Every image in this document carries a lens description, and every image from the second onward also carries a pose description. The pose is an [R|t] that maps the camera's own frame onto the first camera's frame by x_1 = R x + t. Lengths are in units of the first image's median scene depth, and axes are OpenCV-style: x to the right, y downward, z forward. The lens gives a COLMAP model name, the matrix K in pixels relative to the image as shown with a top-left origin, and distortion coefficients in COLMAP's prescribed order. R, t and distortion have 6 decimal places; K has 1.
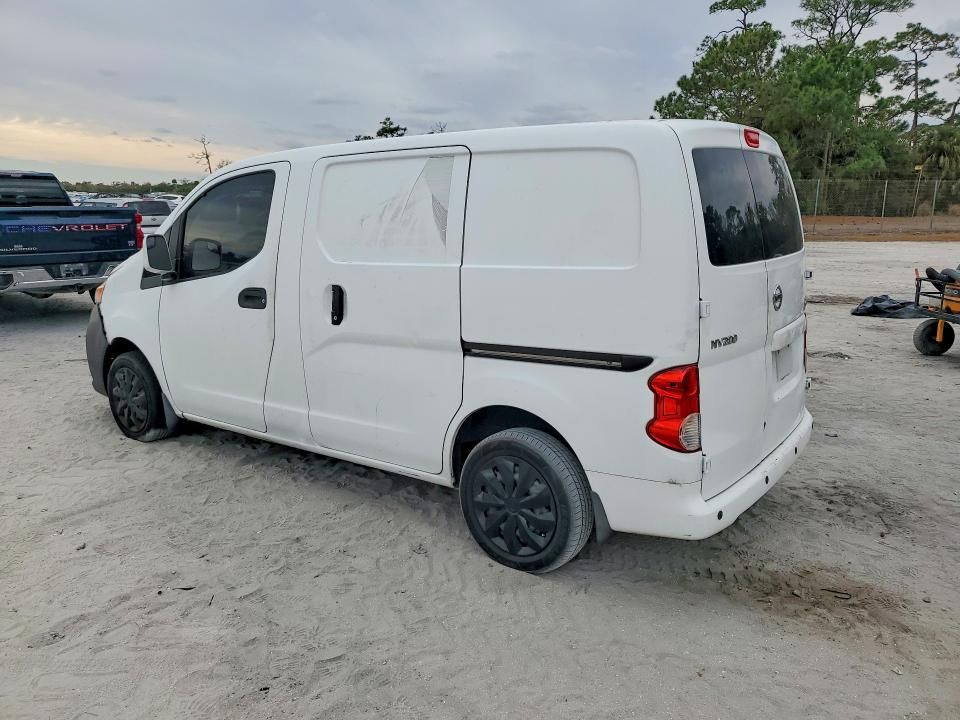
lens RADIAL K [[760.7, 0, 480.4], [0, 760.7, 362.2], [0, 0, 1]] dist [0.011314, 0.000240]
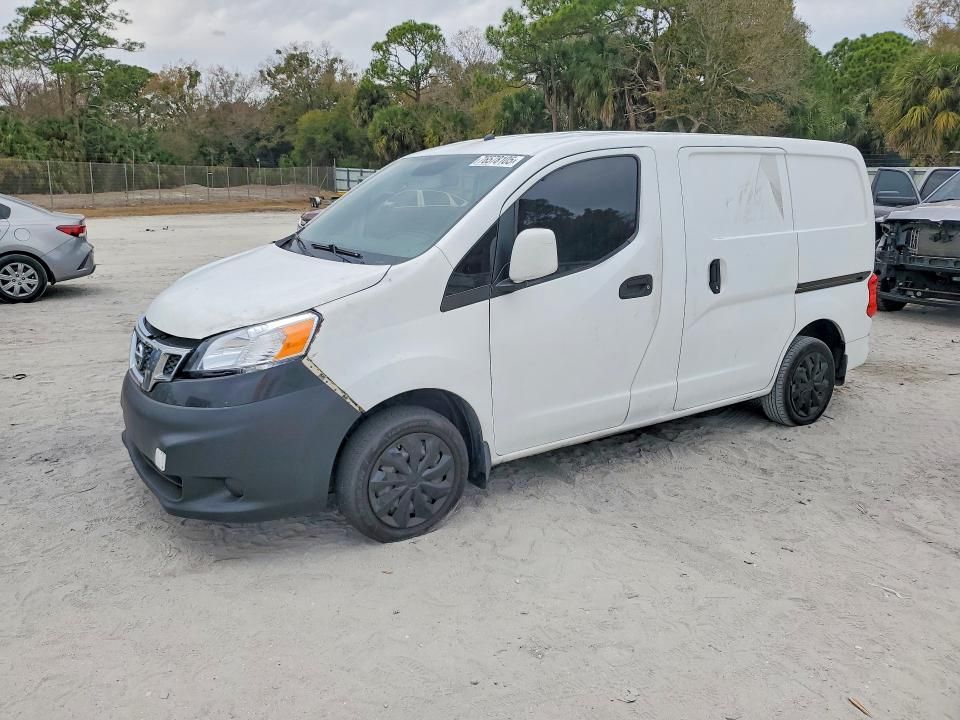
lens RADIAL K [[760.7, 0, 478.9], [0, 760.7, 357.1], [0, 0, 1]] dist [0.011314, 0.000240]
pose [[0.331023, -0.208806, 0.920230, -1.290213], [0.184874, 0.970661, 0.153746, -0.184778], [-0.925335, 0.119234, 0.359914, 0.855063]]
